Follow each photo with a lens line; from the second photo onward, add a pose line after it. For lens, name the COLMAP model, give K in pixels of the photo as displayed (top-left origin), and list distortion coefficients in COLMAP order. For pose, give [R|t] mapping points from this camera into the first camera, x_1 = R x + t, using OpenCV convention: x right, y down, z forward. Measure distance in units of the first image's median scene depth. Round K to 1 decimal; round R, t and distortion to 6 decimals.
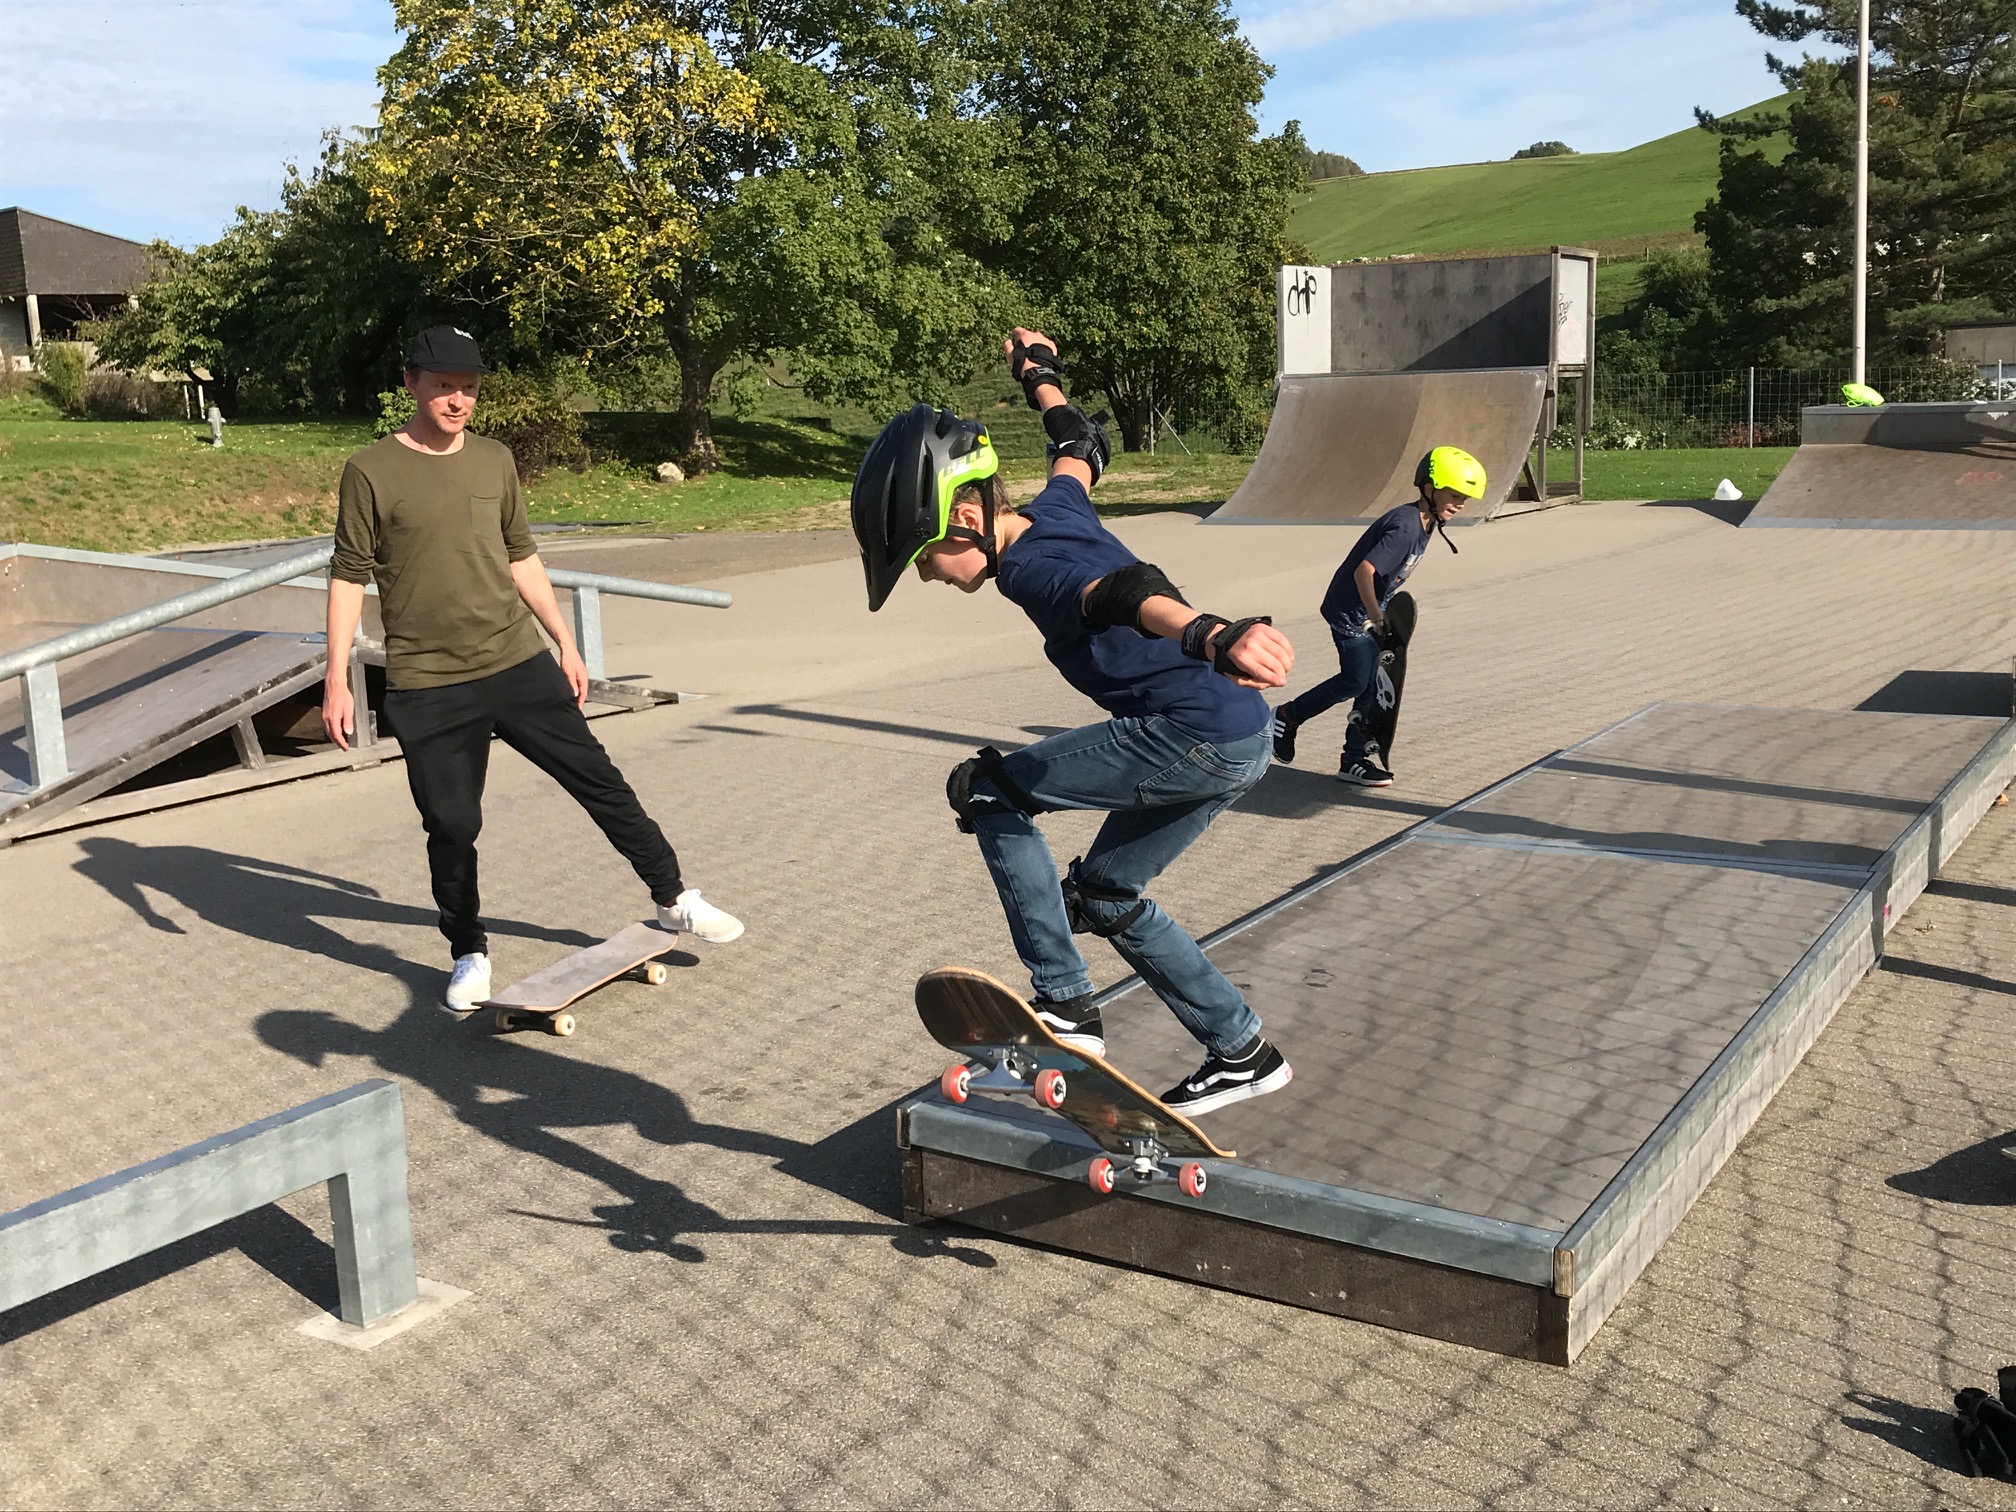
lens RADIAL K [[2074.0, 0, 1008.0], [0, 2074.0, 756.0], [0, 0, 1]] dist [0.070469, -0.167850]
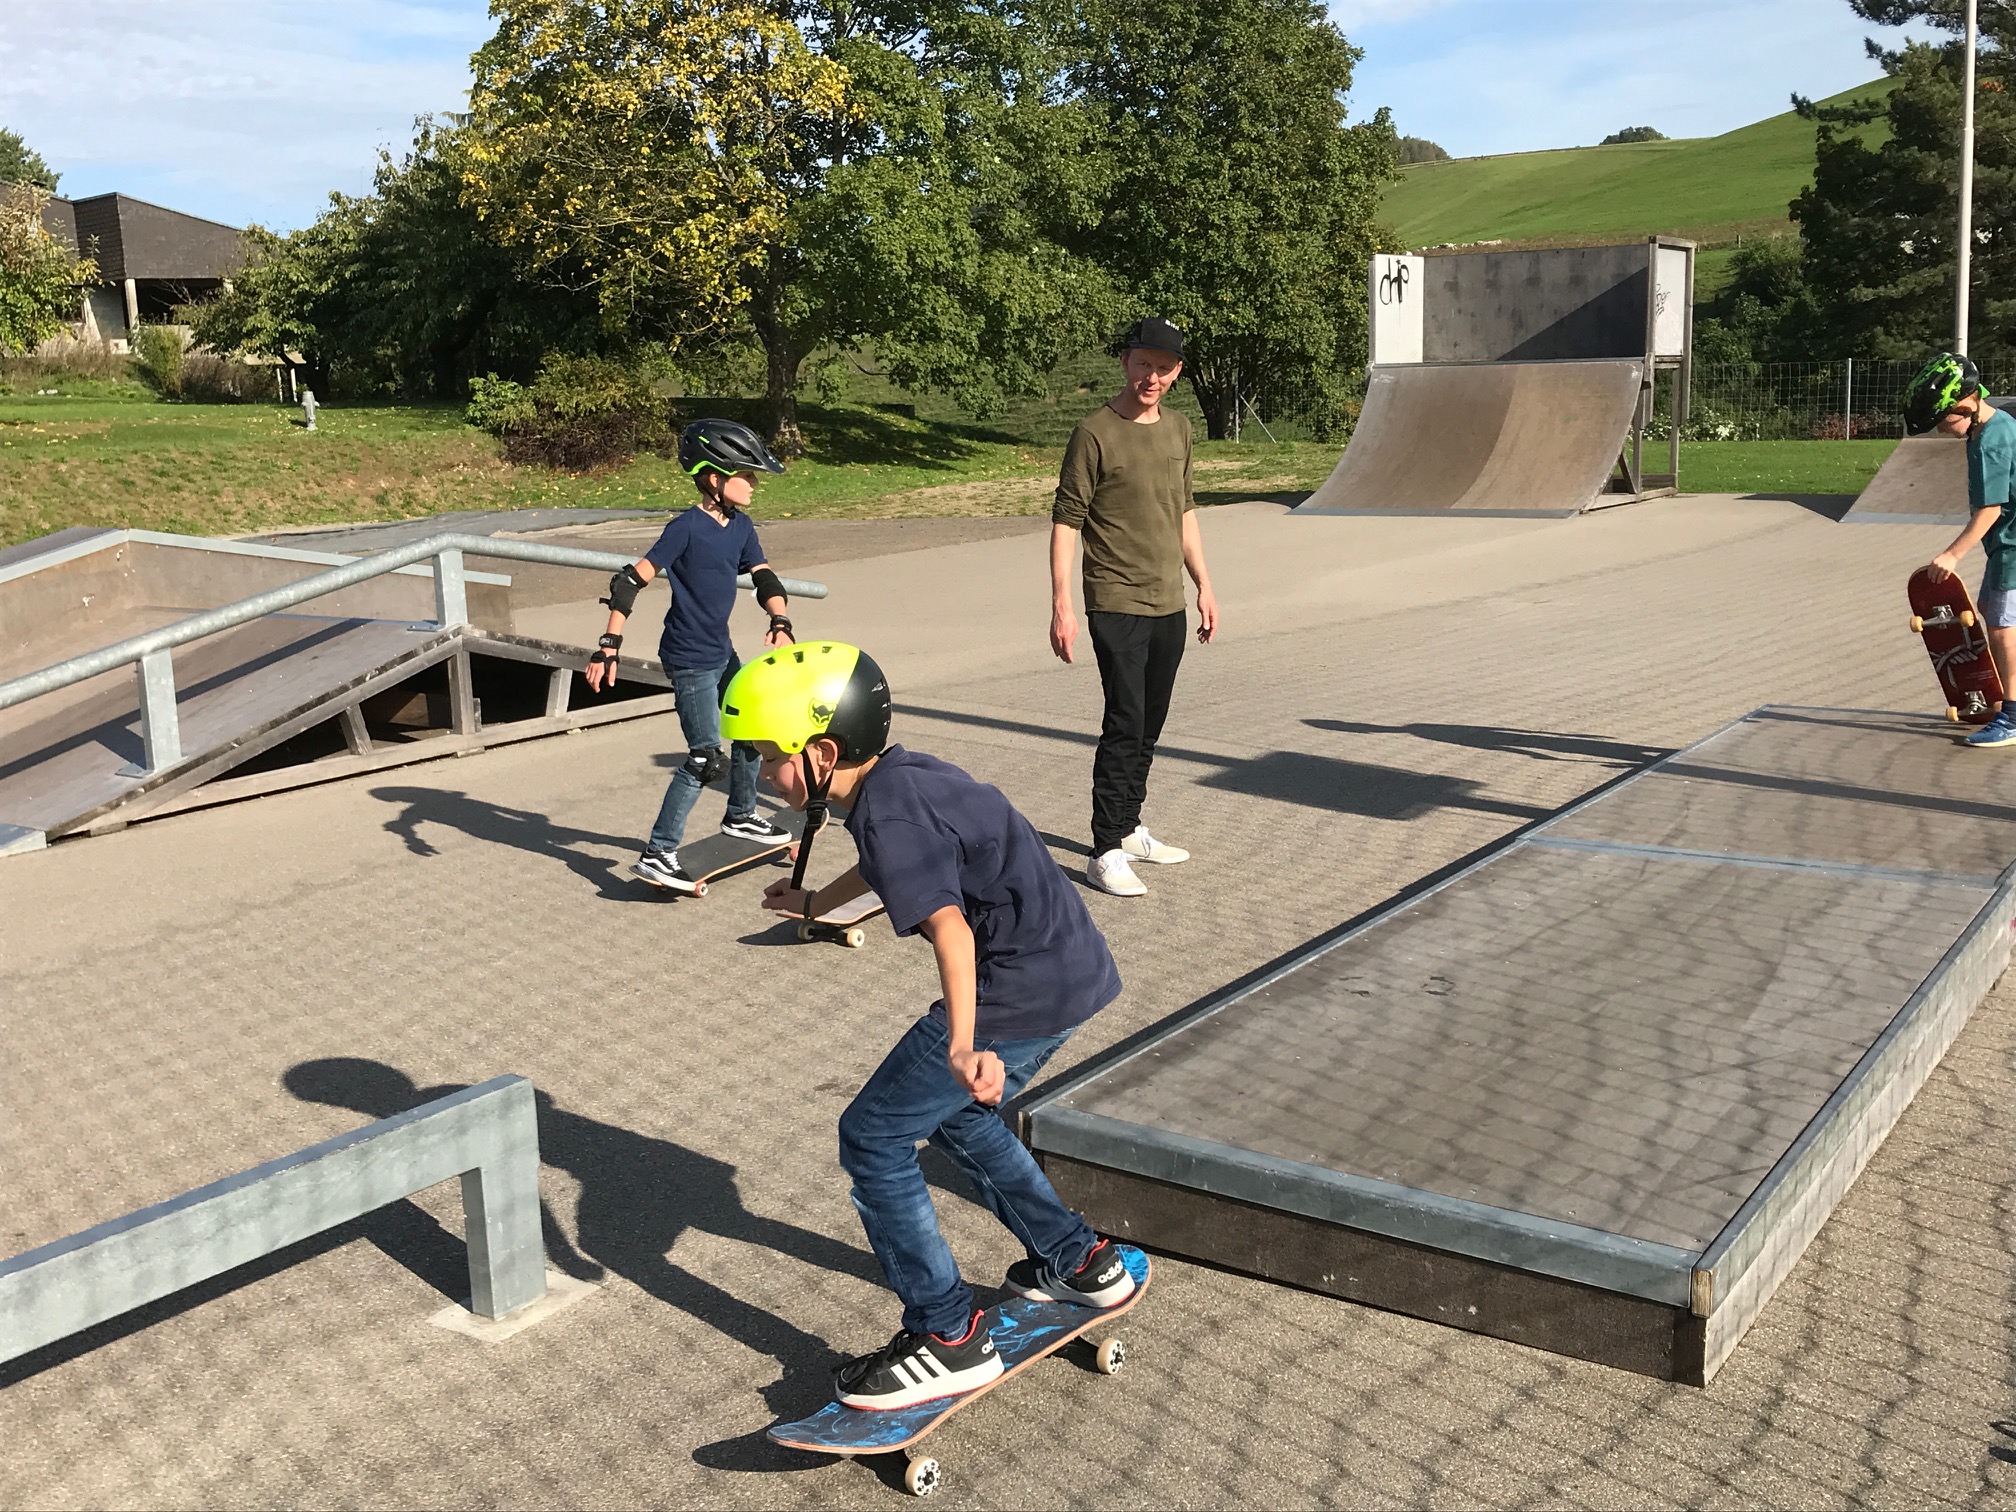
lens RADIAL K [[2074.0, 0, 1008.0], [0, 2074.0, 756.0], [0, 0, 1]] dist [0.070469, -0.167850]
pose [[0.999278, 0.011352, -0.036245, -0.002787], [-0.011114, 0.999915, 0.006773, -0.000941], [0.036318, -0.006365, 0.999320, 0.000156]]
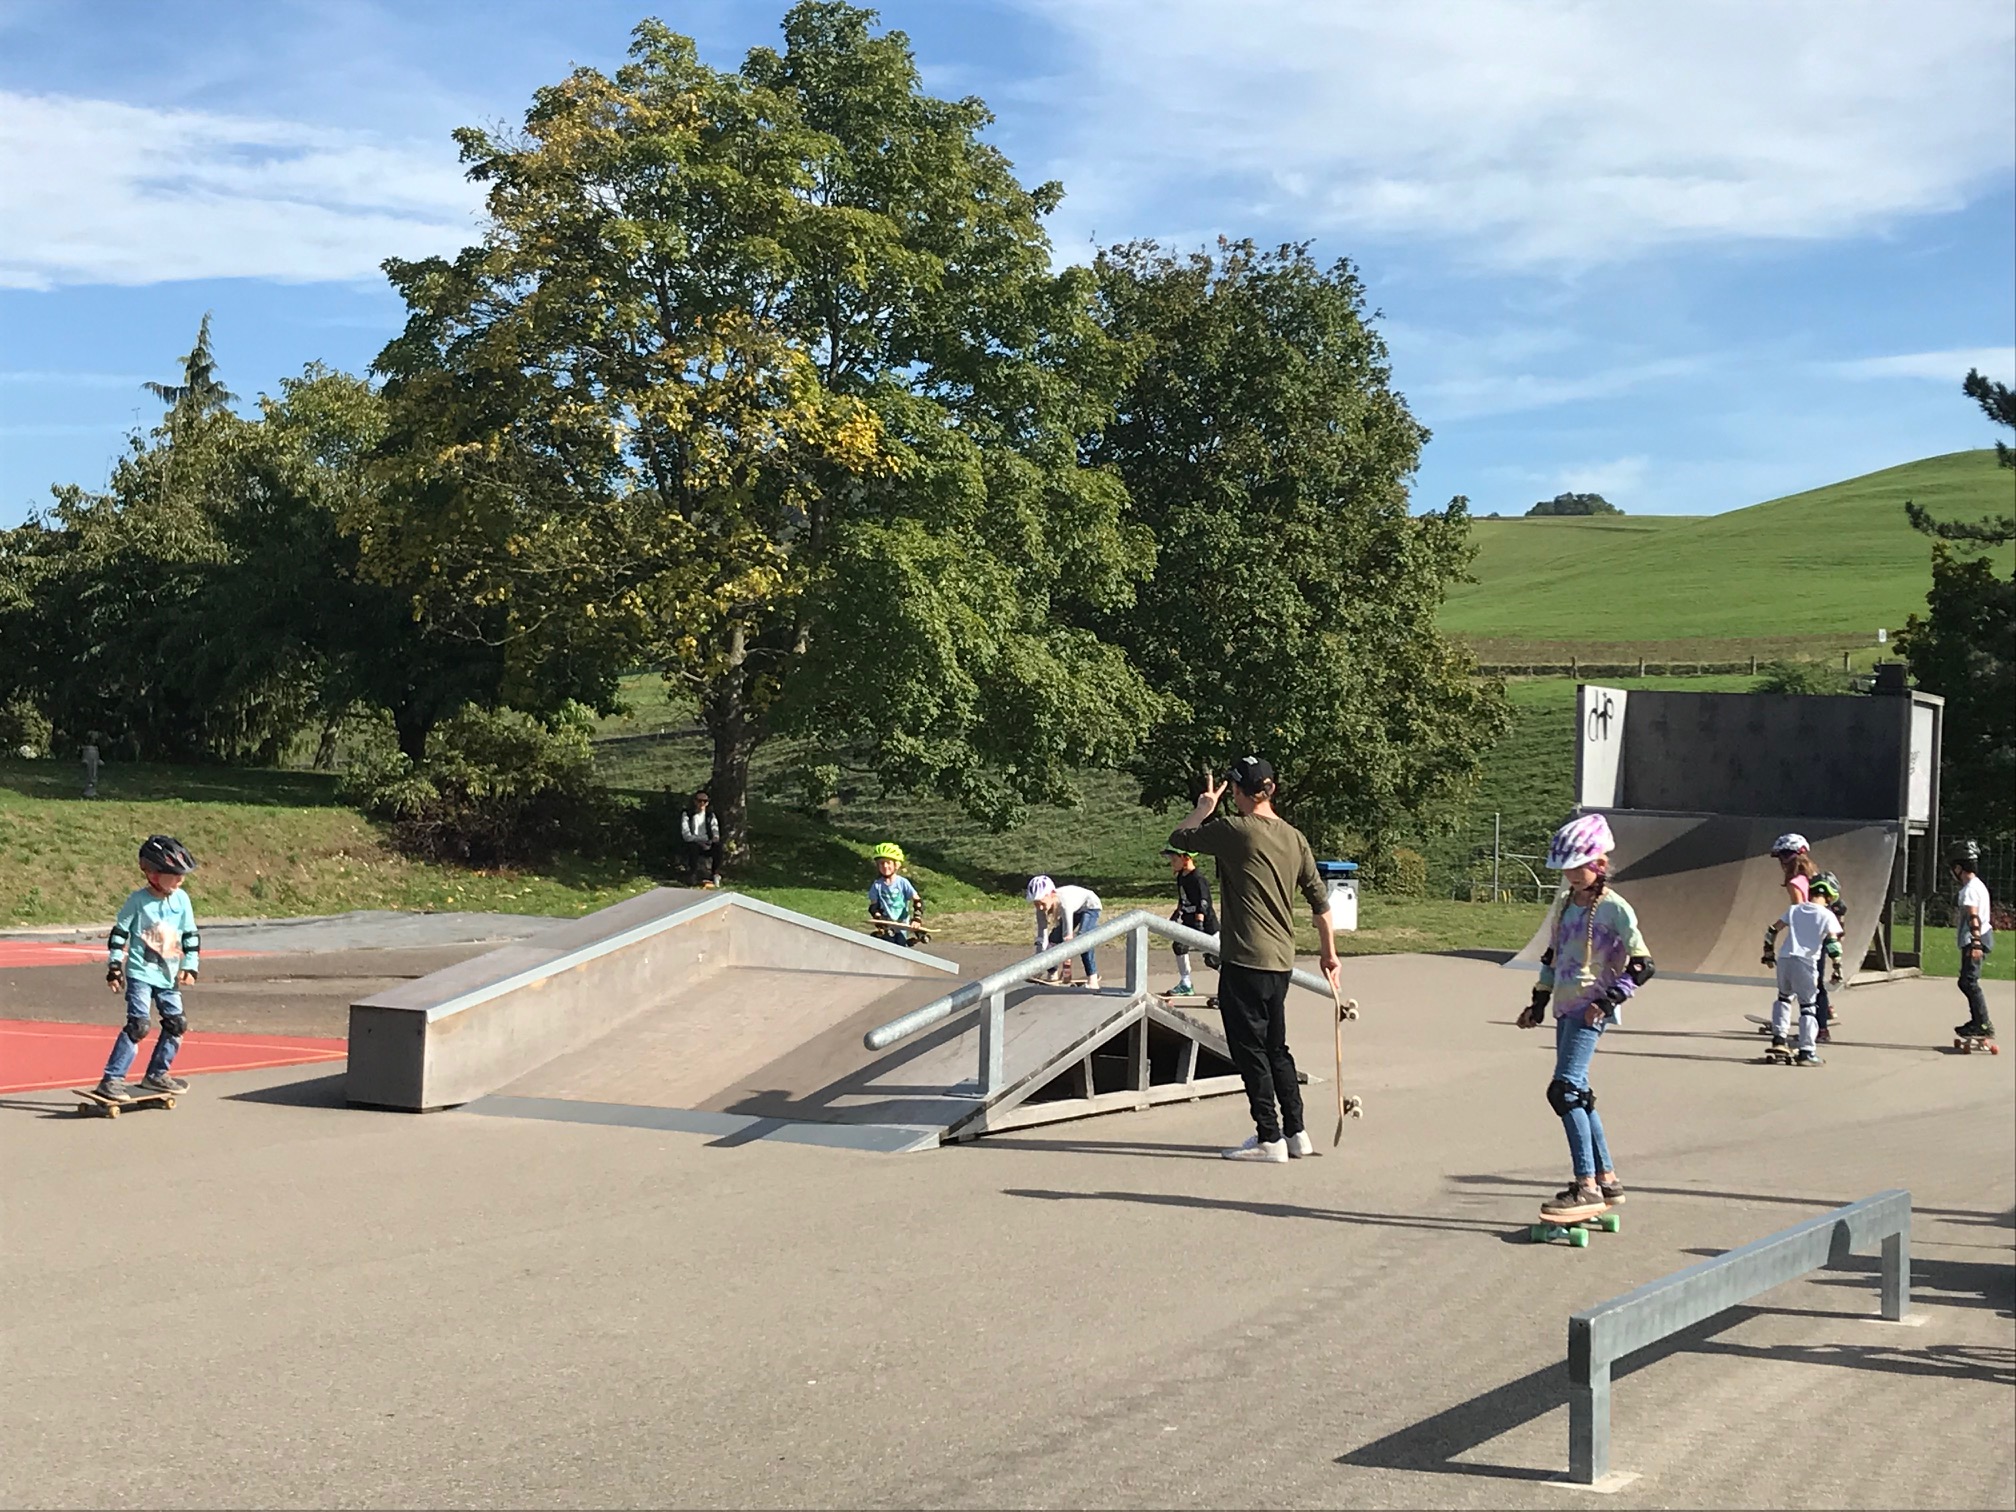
lens RADIAL K [[3073.5, 0, 1007.9], [0, 3073.5, 711.1], [0, 0, 1]] dist [0.269259, -1.020809]
pose [[0.995068, 0.073415, 0.066707, -0.134839], [-0.058765, 0.978069, -0.199820, 0.035393], [-0.079914, 0.194915, 0.977559, -0.178867]]
